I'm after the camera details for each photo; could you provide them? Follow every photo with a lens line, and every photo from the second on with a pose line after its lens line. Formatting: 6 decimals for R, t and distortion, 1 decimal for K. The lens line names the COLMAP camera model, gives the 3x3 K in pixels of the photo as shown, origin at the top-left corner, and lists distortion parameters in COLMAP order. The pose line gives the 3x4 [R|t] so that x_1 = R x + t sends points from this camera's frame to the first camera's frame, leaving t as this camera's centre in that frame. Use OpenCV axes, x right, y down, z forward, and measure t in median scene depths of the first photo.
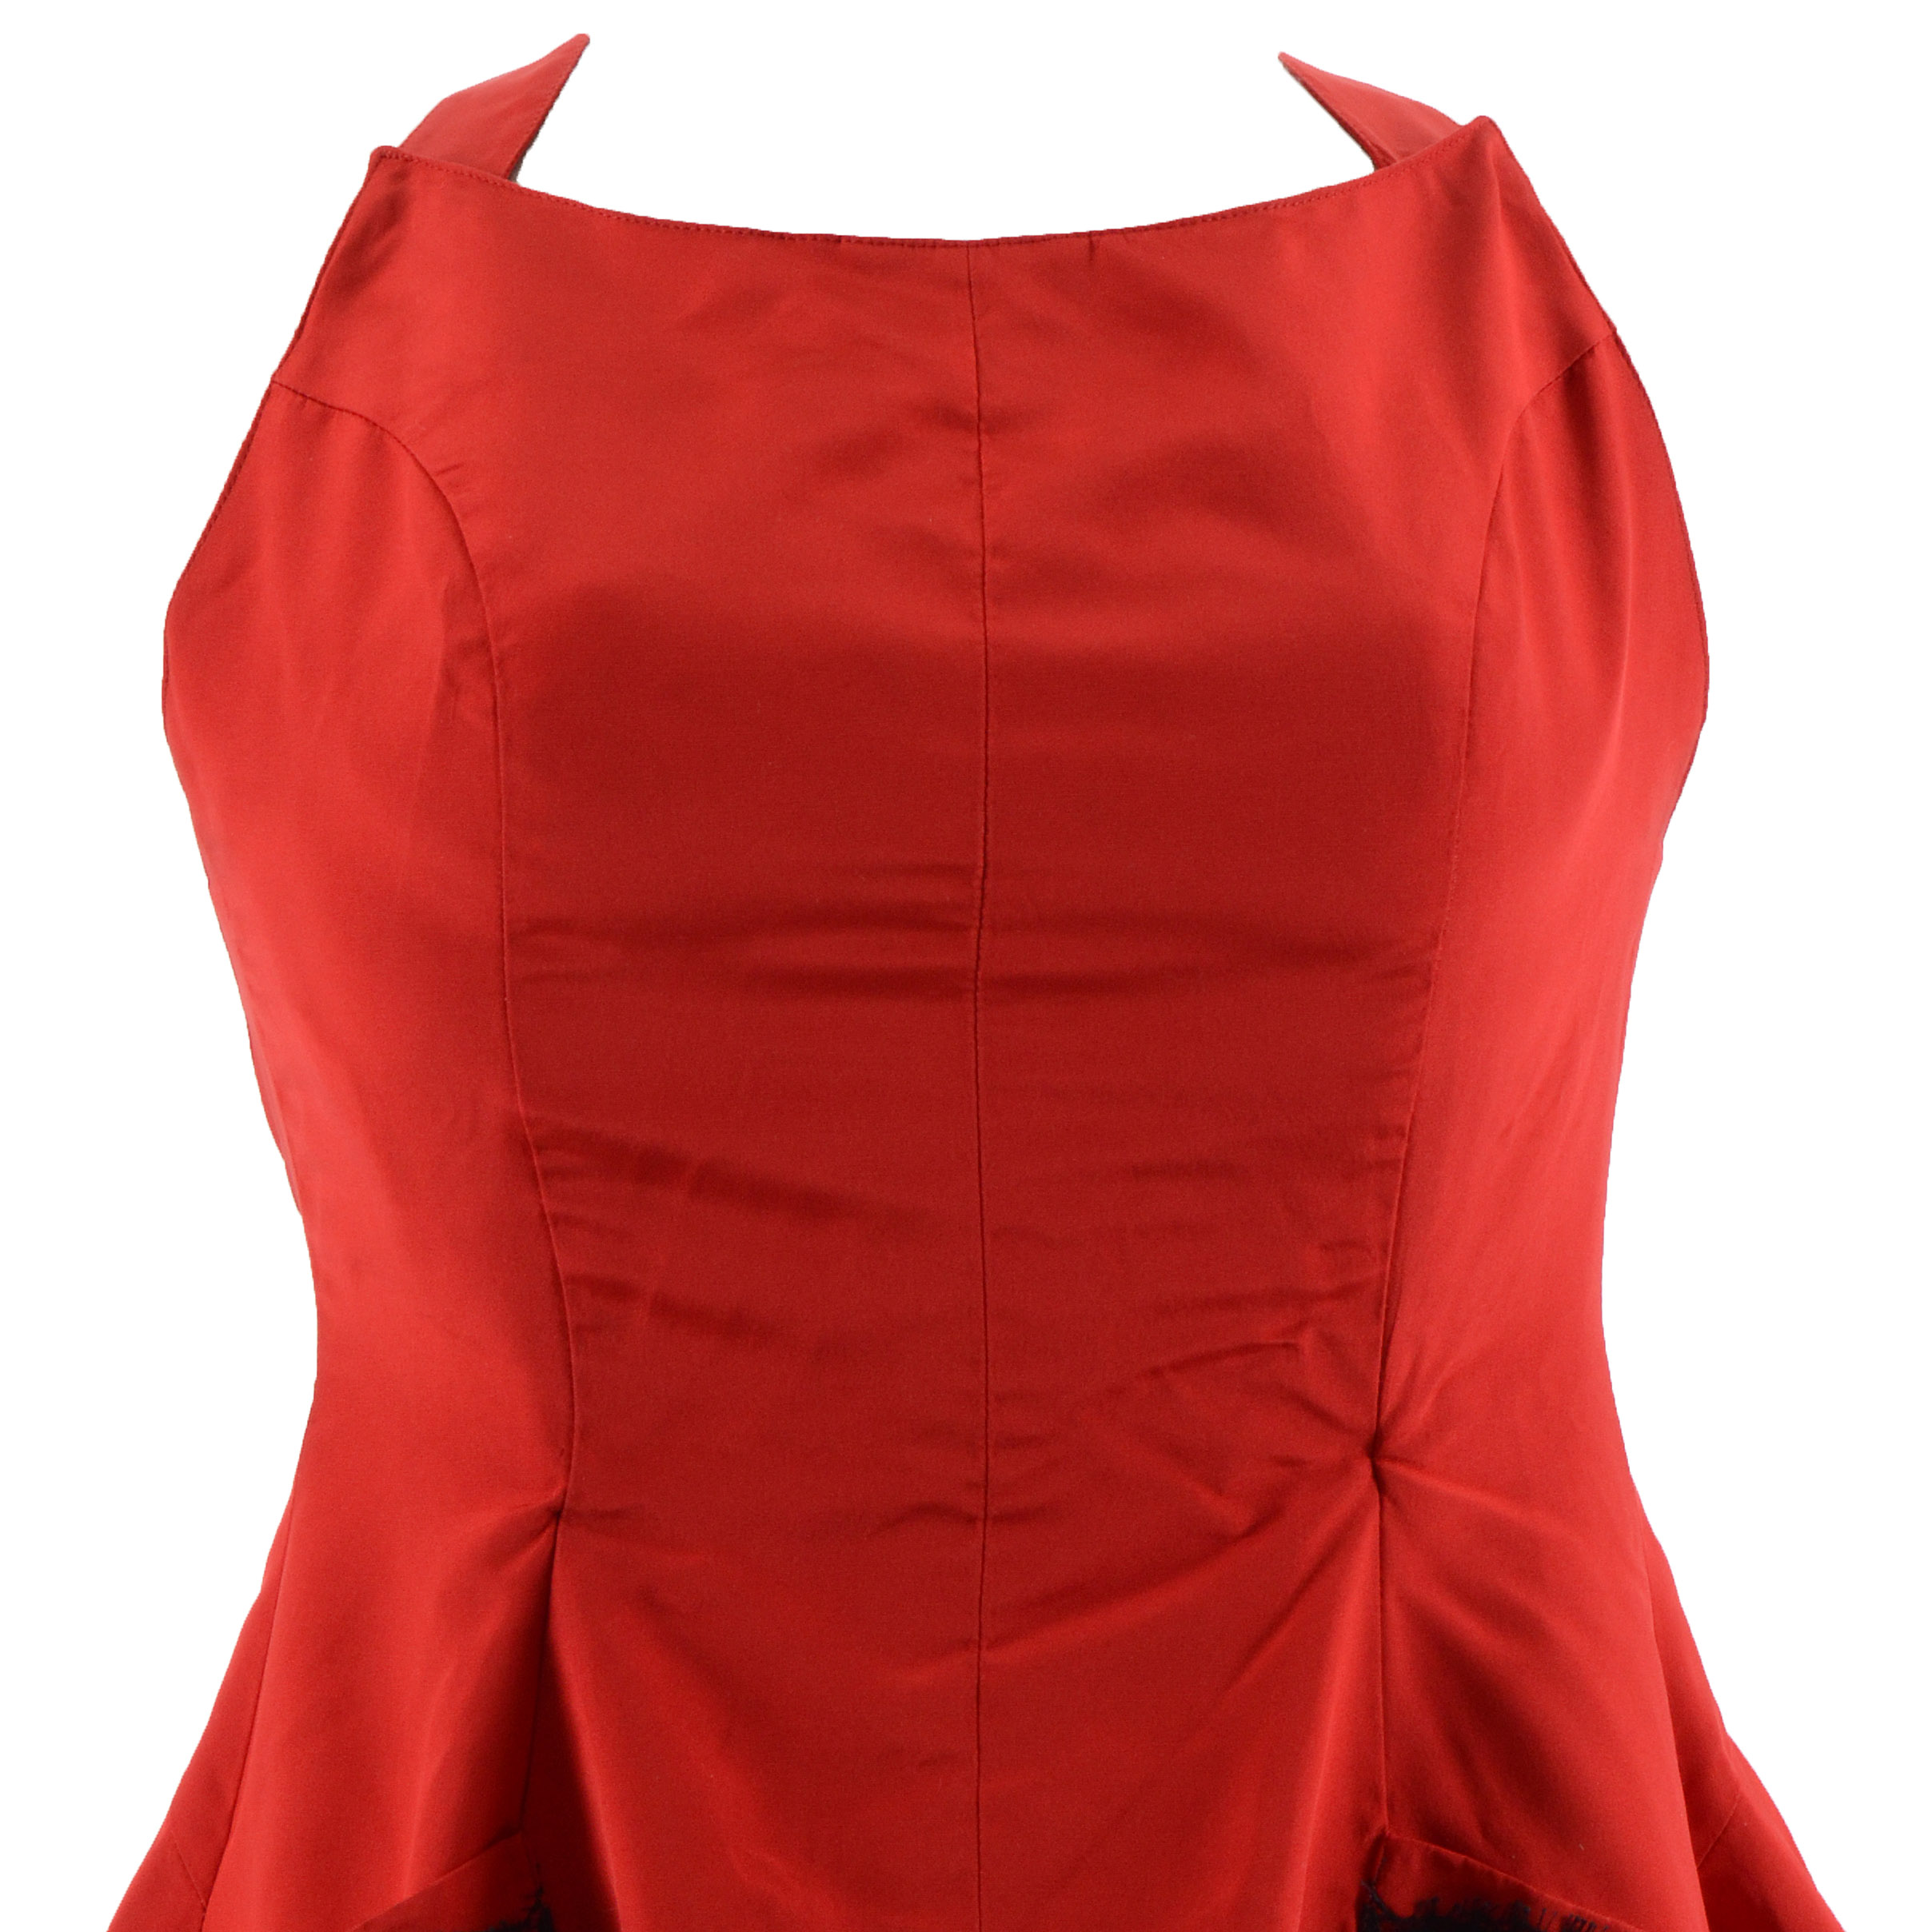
lens RADIAL K [[8442.2, 0, 978.7], [0, 8442.2, 968.0], [0, 0, 1]] dist [-0.043779, 0.000000]
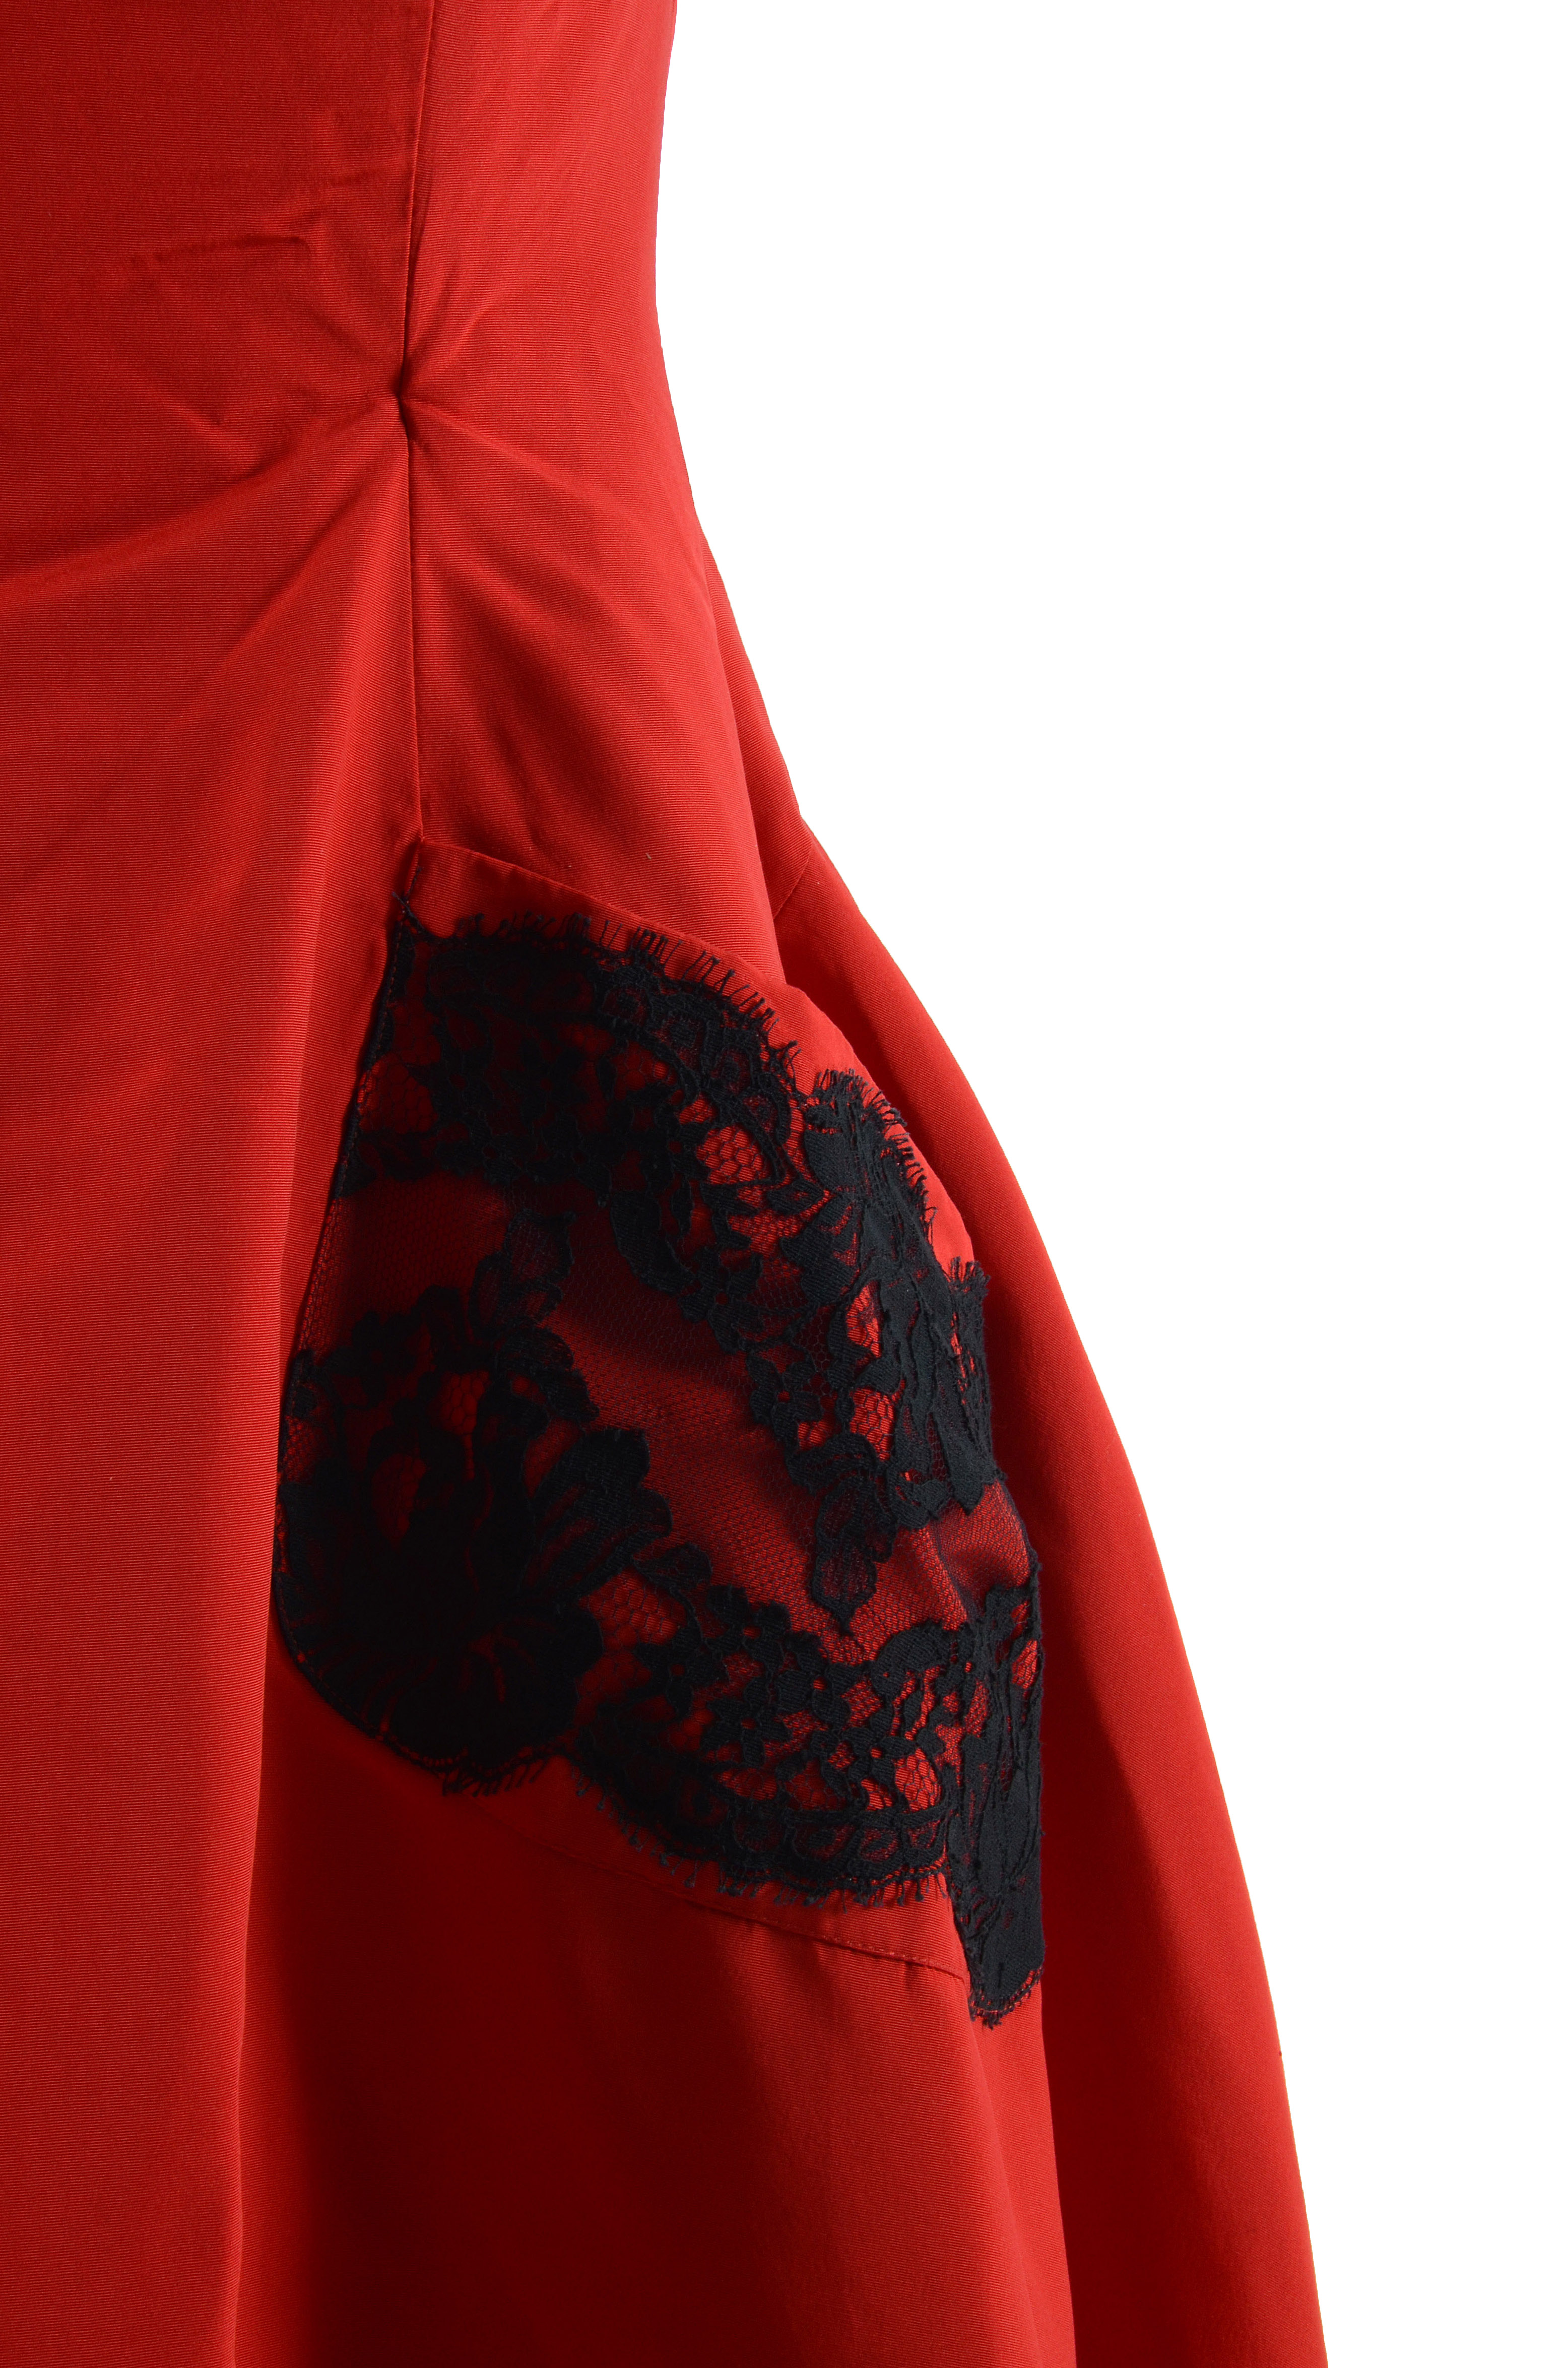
lens RADIAL K [[4628.9, 0, 790.2], [0, 4628.9, 1197.6], [0, 0, 1]] dist [-0.058143, 0.000000]
pose [[0.991510, -0.014696, 0.129197, 0.024516], [0.010125, 0.999302, 0.035965, 0.123458], [-0.129636, -0.034352, 0.990966, 0.533667]]
